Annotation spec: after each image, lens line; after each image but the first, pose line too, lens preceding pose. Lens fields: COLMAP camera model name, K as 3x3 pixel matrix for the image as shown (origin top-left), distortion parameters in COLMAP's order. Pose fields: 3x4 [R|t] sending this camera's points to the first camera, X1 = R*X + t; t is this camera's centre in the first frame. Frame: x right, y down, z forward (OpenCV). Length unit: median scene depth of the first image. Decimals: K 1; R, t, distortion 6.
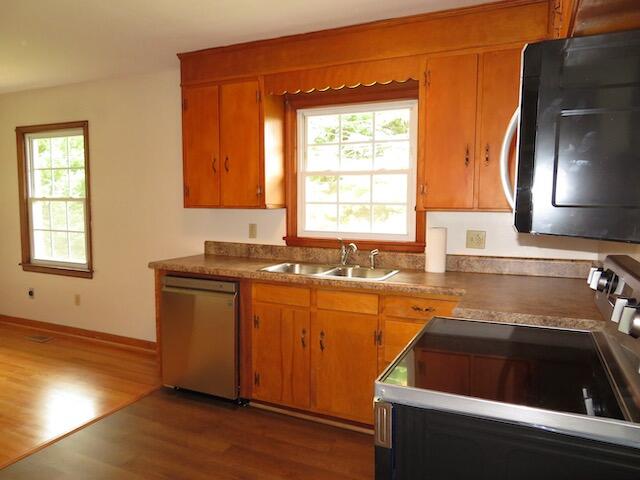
lens RADIAL K [[454.1, 0, 318.0], [0, 454.1, 241.5], [0, 0, 1]] dist [-0.007074, -0.000411]
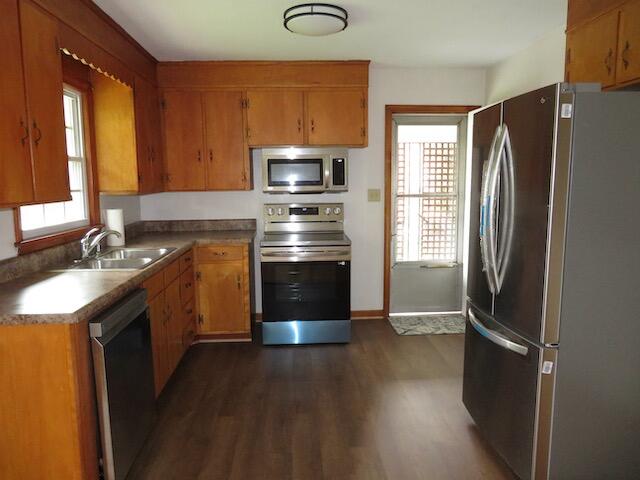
lens RADIAL K [[454.1, 0, 318.0], [0, 454.1, 241.5], [0, 0, 1]] dist [-0.007074, -0.000411]
pose [[-0.473205, -0.117662, 0.873060, -0.811161], [0.089700, 0.979454, 0.180619, -0.087802], [-0.876374, 0.163784, -0.452928, 0.832337]]
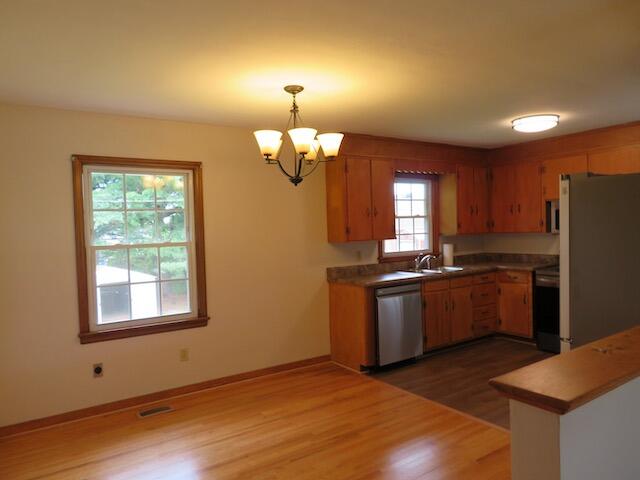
lens RADIAL K [[454.1, 0, 318.0], [0, 454.1, 241.5], [0, 0, 1]] dist [-0.007074, -0.000411]
pose [[0.512345, -0.048200, 0.857426, -1.381874], [0.114348, 0.993362, -0.012485, -0.063649], [-0.851133, 0.104442, 0.514455, 0.339988]]
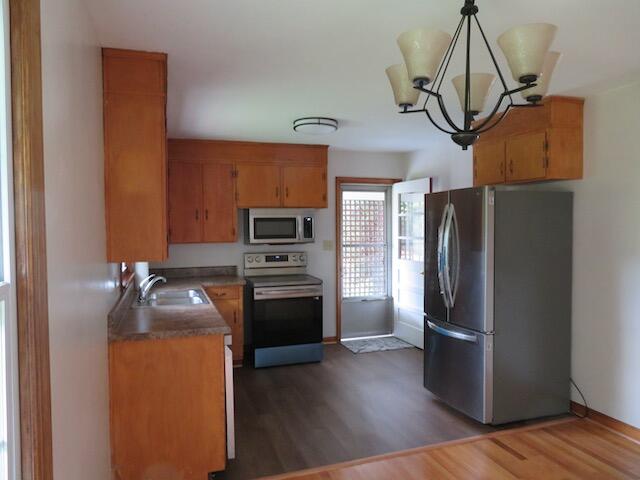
lens RADIAL K [[454.1, 0, 318.0], [0, 454.1, 241.5], [0, 0, 1]] dist [-0.007074, -0.000411]
pose [[-0.690316, -0.021970, 0.723175, -0.906026], [0.073144, 0.992299, 0.099967, -0.145710], [-0.719801, 0.121905, -0.683392, 1.209626]]
